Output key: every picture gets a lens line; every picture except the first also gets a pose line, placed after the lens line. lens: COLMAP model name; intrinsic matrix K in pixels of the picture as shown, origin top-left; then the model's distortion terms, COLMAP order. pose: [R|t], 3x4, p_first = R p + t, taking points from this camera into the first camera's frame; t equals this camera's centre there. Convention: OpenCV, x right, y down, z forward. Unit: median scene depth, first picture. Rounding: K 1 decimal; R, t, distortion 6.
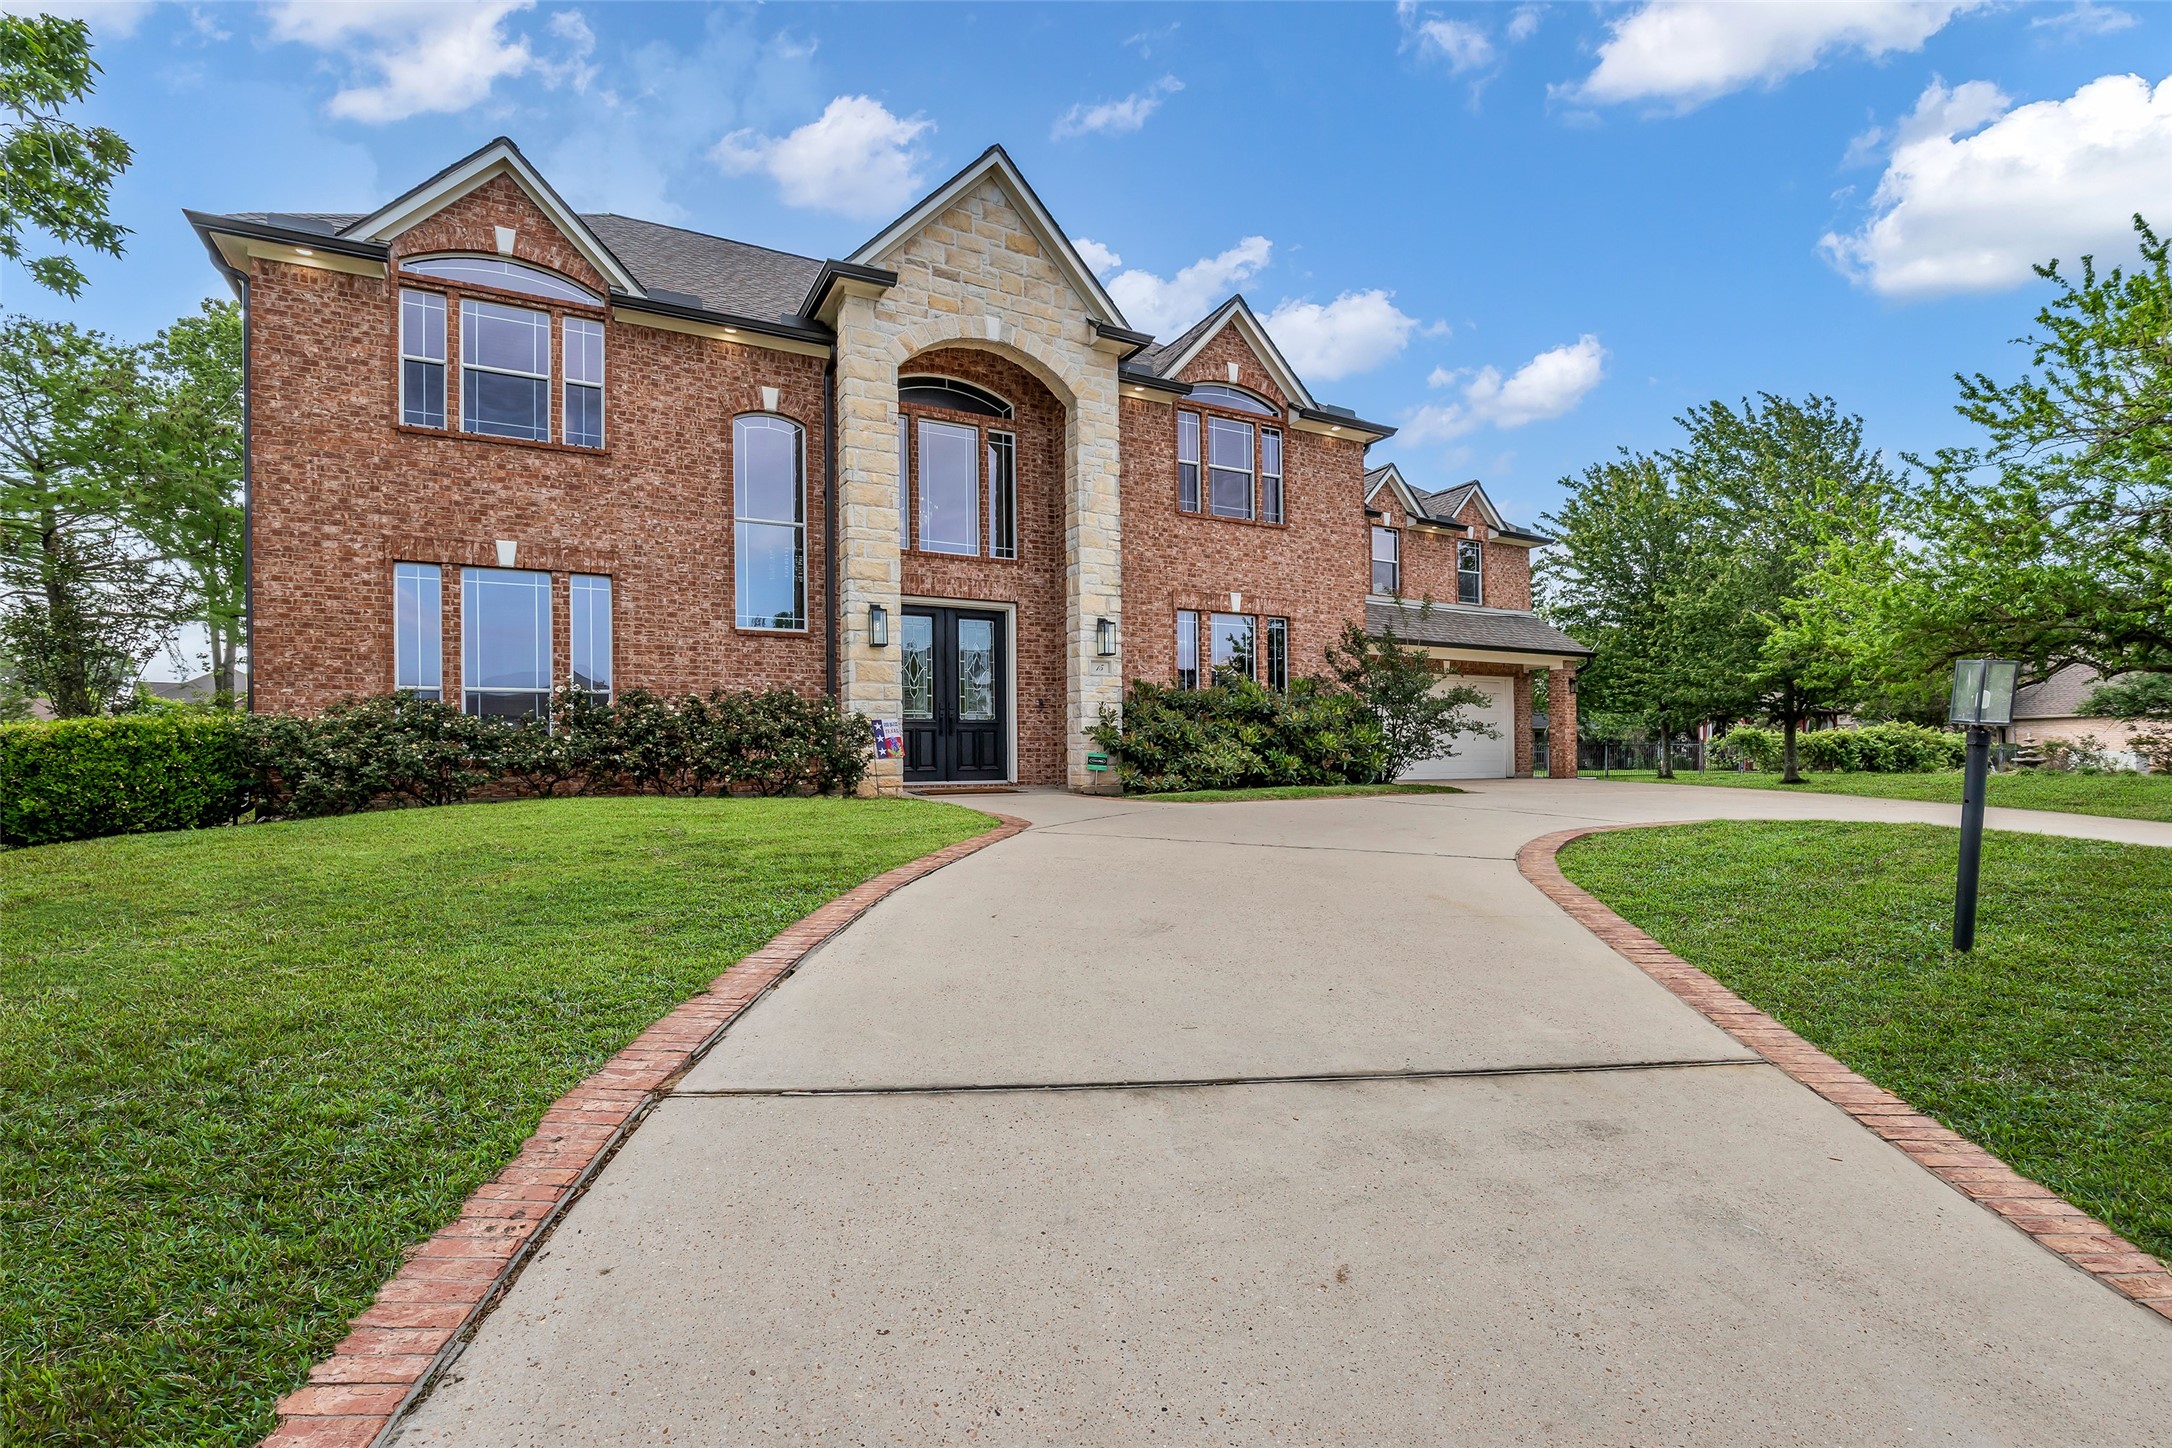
lens RADIAL K [[994.2, 0, 1054.8], [0, 994.2, 760.9], [0, 0, 1]] dist [-0.016038, 0.000029]
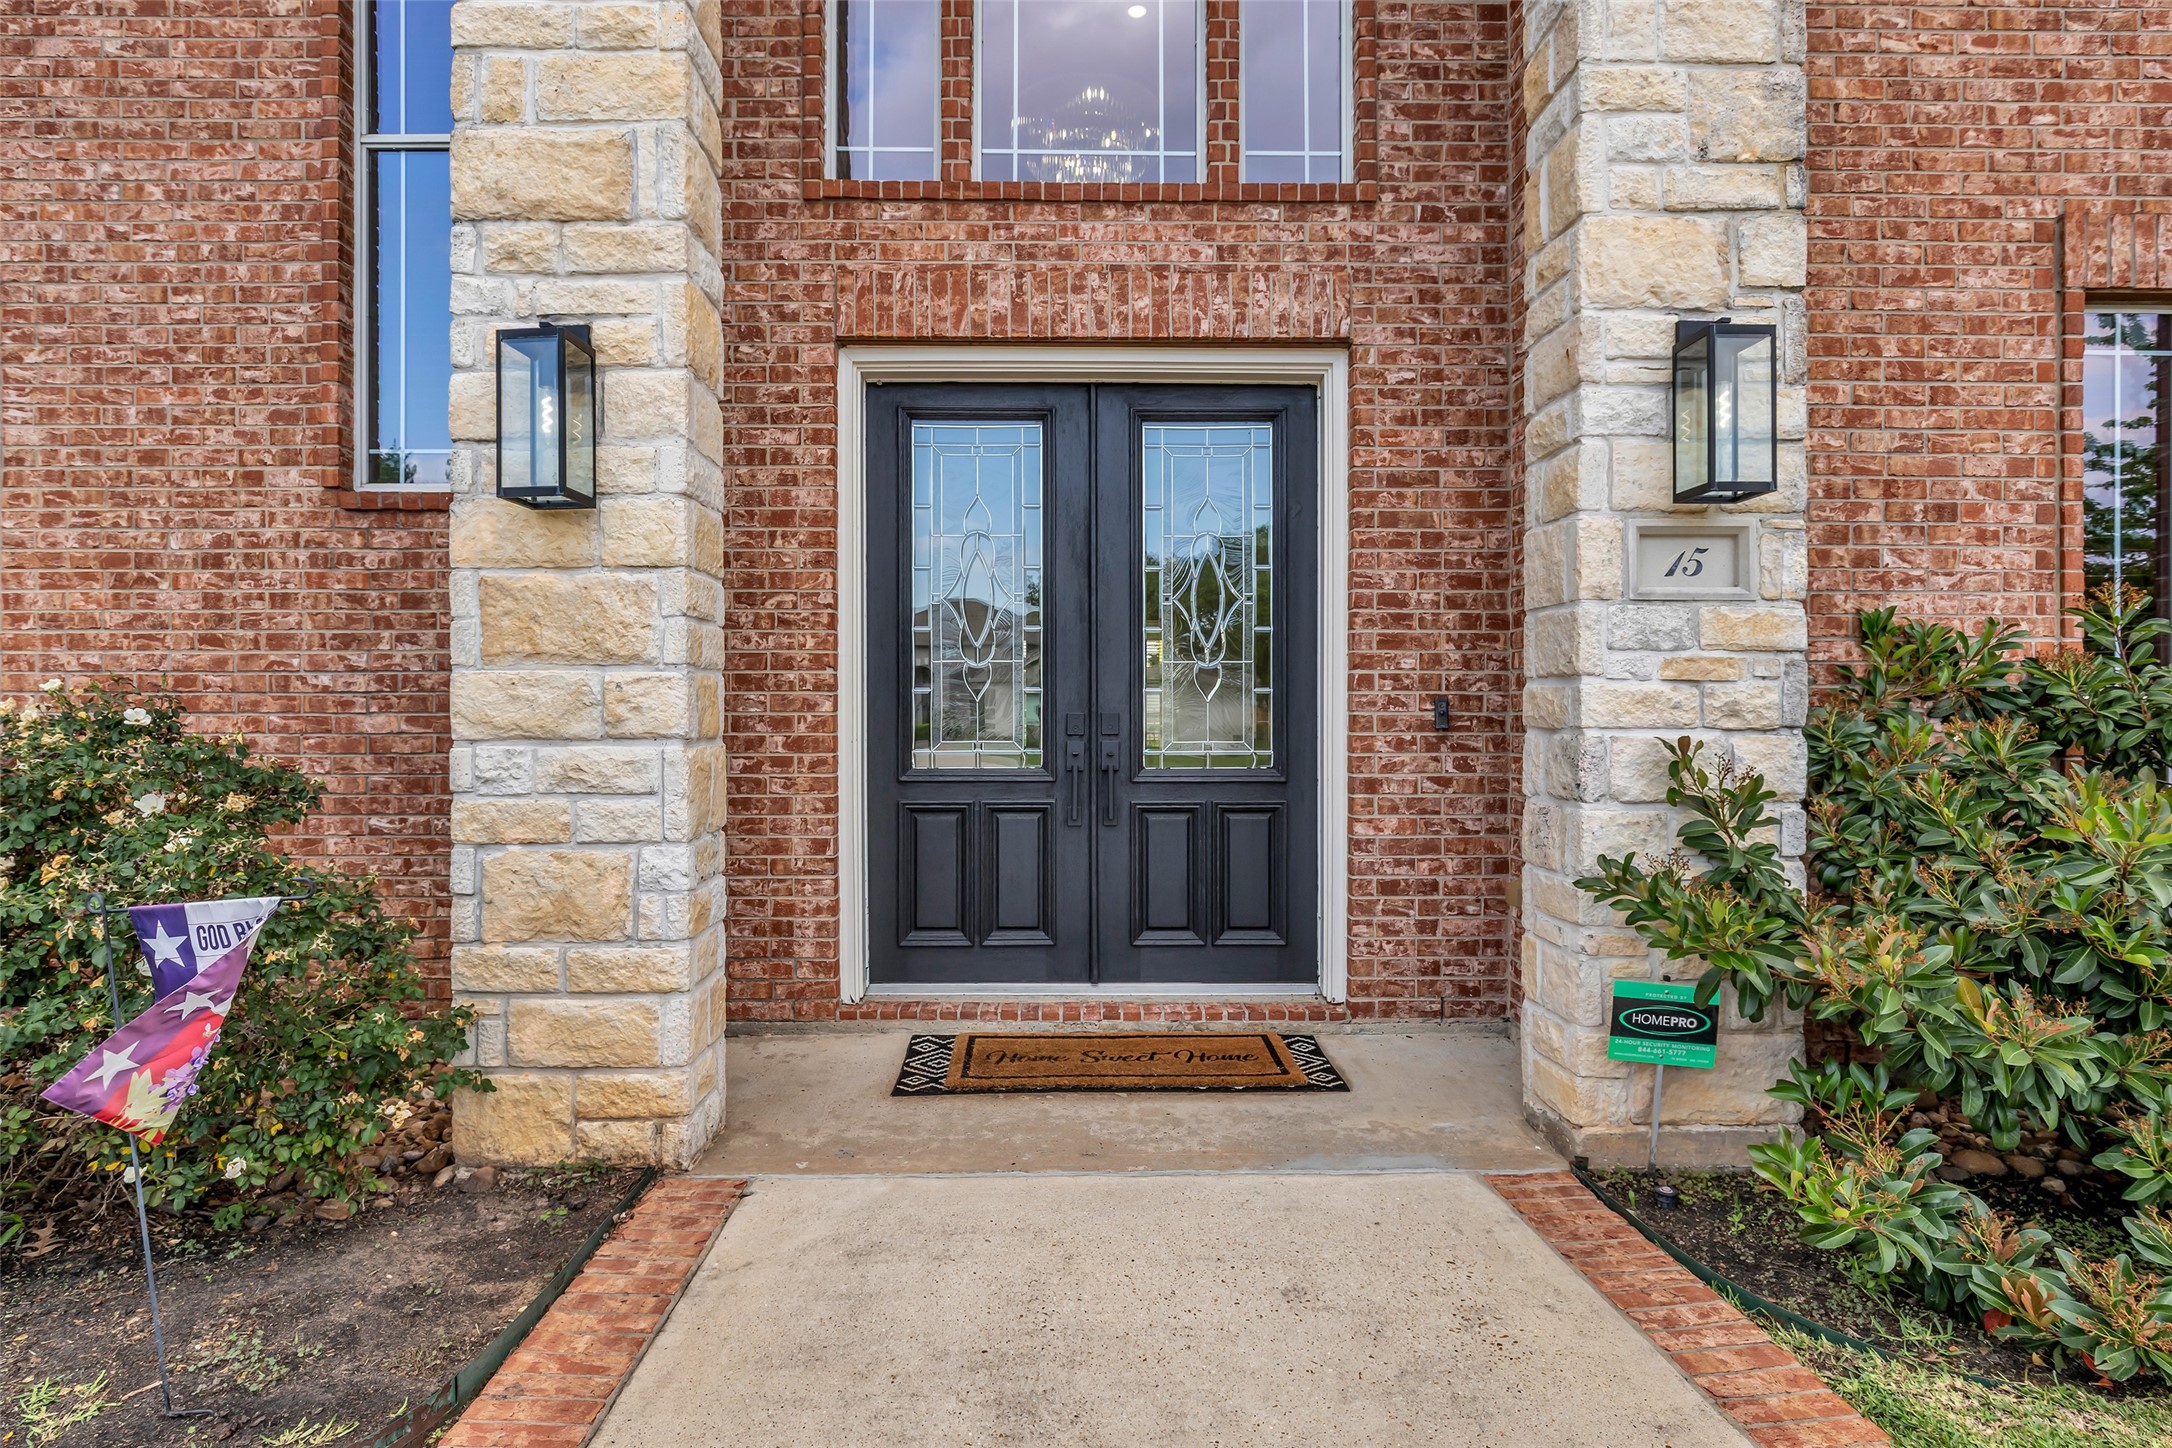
lens RADIAL K [[1130.2, 0, 1090.2], [0, 1130.2, 725.9], [0, 0, 1]] dist [-0.013609, 0.001635]
pose [[0.892577, 0.012882, -0.450711, 0.040658], [-0.008590, 0.999896, 0.011567, -0.060783], [0.450813, -0.006453, 0.892595, 0.728077]]
